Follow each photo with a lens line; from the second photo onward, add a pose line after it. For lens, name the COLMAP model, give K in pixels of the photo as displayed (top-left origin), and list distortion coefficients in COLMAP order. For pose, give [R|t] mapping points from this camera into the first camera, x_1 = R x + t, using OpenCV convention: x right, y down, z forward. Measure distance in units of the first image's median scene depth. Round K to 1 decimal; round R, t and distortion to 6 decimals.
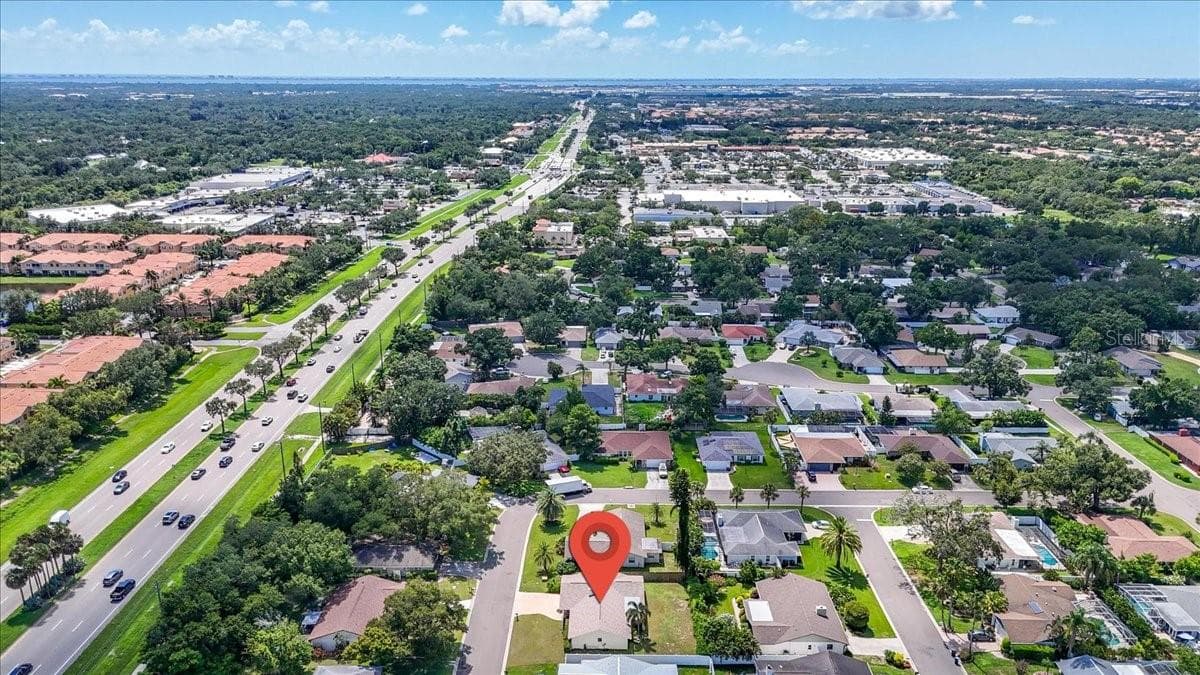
lens RADIAL K [[883.6, 0, 592.4], [0, 883.6, 336.6], [0, 0, 1]] dist [0.115194, -0.142930]
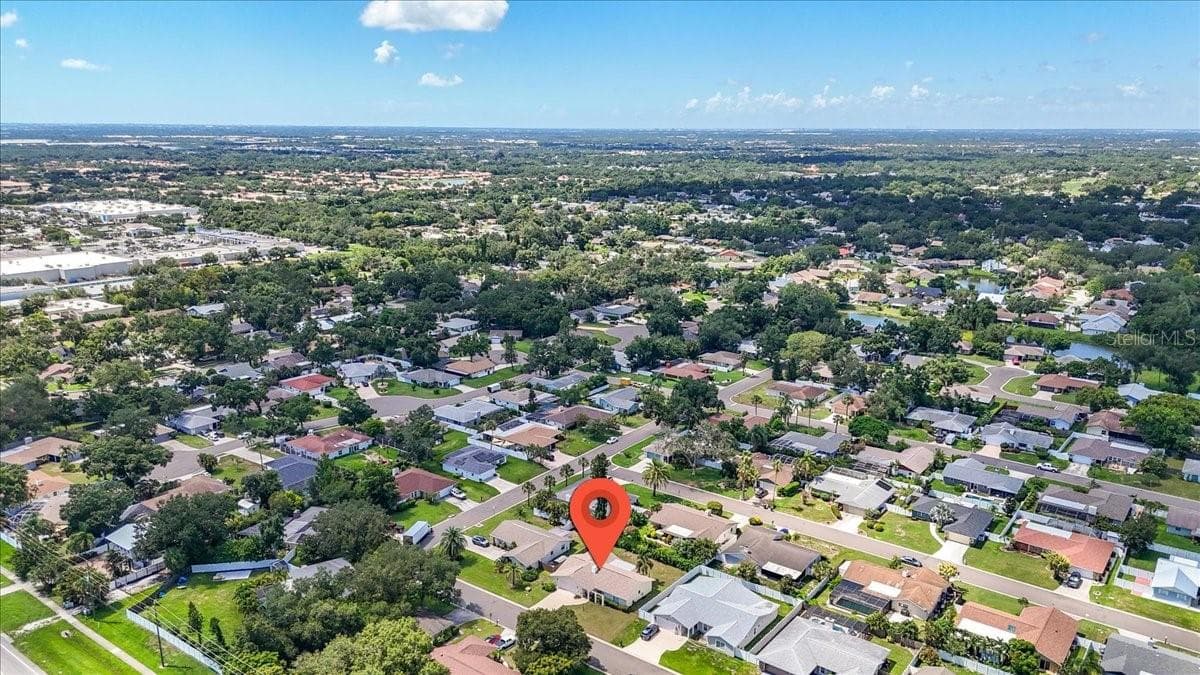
lens RADIAL K [[883.6, 0, 592.4], [0, 883.6, 336.6], [0, 0, 1]] dist [0.115194, -0.142930]
pose [[0.592580, -0.186344, 0.783661, -0.460280], [0.222179, 0.972946, 0.063348, -0.052140], [-0.774264, 0.136574, 0.617950, 0.106882]]
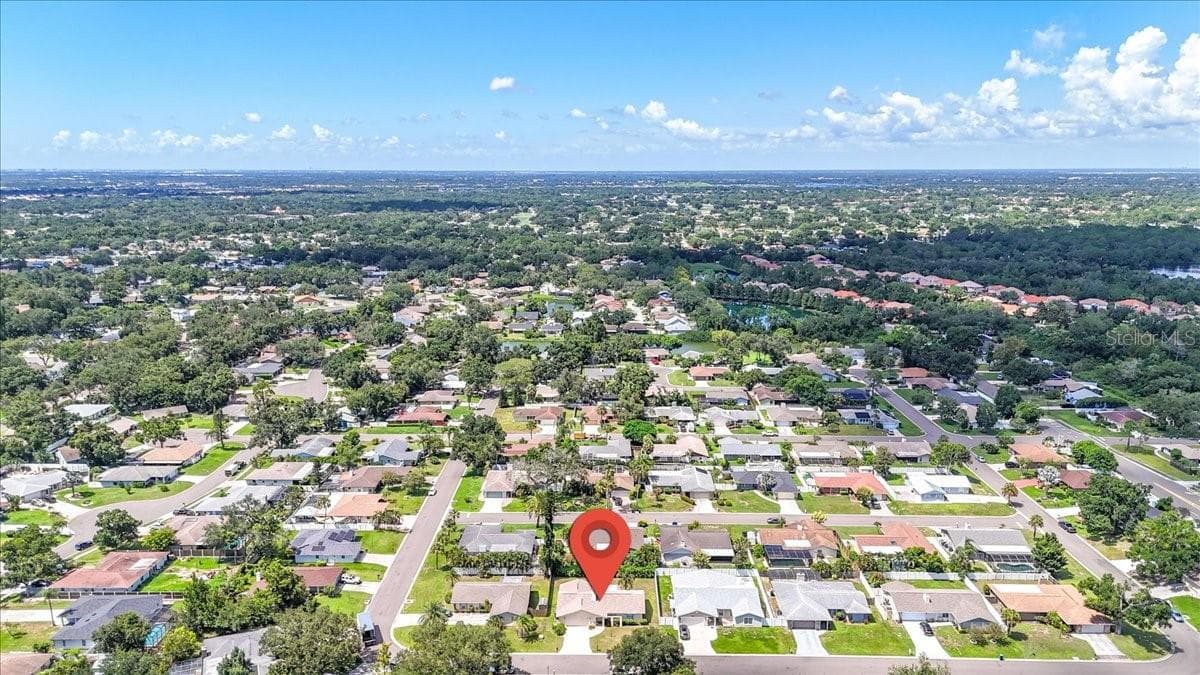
lens RADIAL K [[883.6, 0, 592.4], [0, 883.6, 336.6], [0, 0, 1]] dist [0.115194, -0.142930]
pose [[0.007883, -0.190985, 0.981561, -0.600487], [0.282191, 0.942120, 0.181045, -0.150129], [-0.959326, 0.275561, 0.061321, 0.427500]]
